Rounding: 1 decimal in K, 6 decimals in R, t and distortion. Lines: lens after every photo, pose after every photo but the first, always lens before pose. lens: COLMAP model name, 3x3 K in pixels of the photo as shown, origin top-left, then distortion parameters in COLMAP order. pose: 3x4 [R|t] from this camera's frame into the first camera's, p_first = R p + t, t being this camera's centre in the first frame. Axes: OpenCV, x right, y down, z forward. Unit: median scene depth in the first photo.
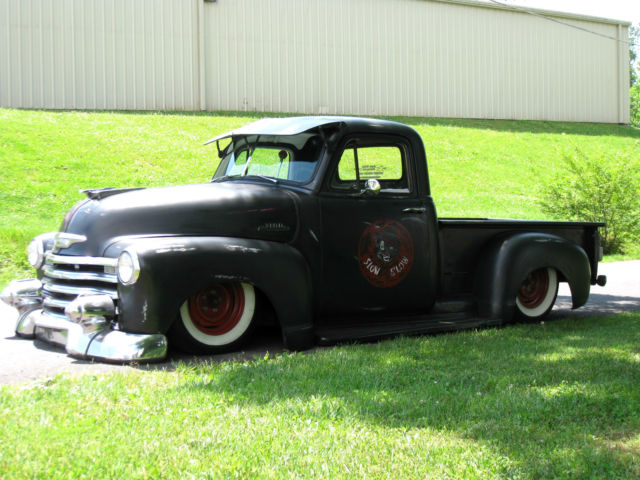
lens RADIAL K [[927.7, 0, 320.0], [0, 927.7, 240.0], [0, 0, 1]] dist [-0.134666, -0.037678]
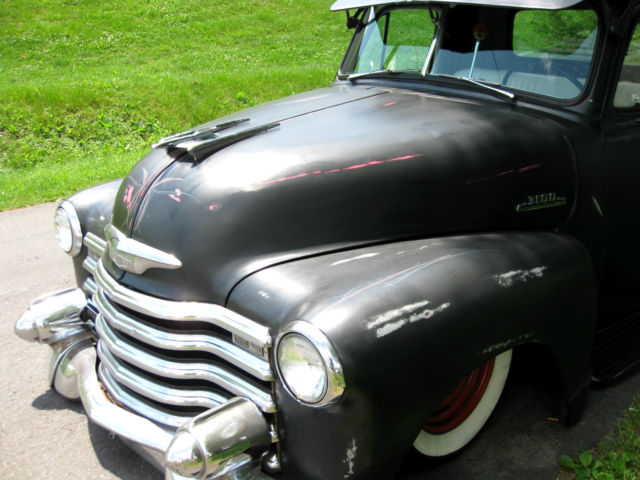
lens RADIAL K [[718.3, 0, 320.1], [0, 718.3, 251.0], [0, 0, 1]] dist [-0.152747, 0.043624]
pose [[0.998026, -0.040212, 0.048231, -0.185544], [0.024321, 0.955650, 0.293498, -0.102081], [-0.057894, -0.291745, 0.954742, 0.601519]]
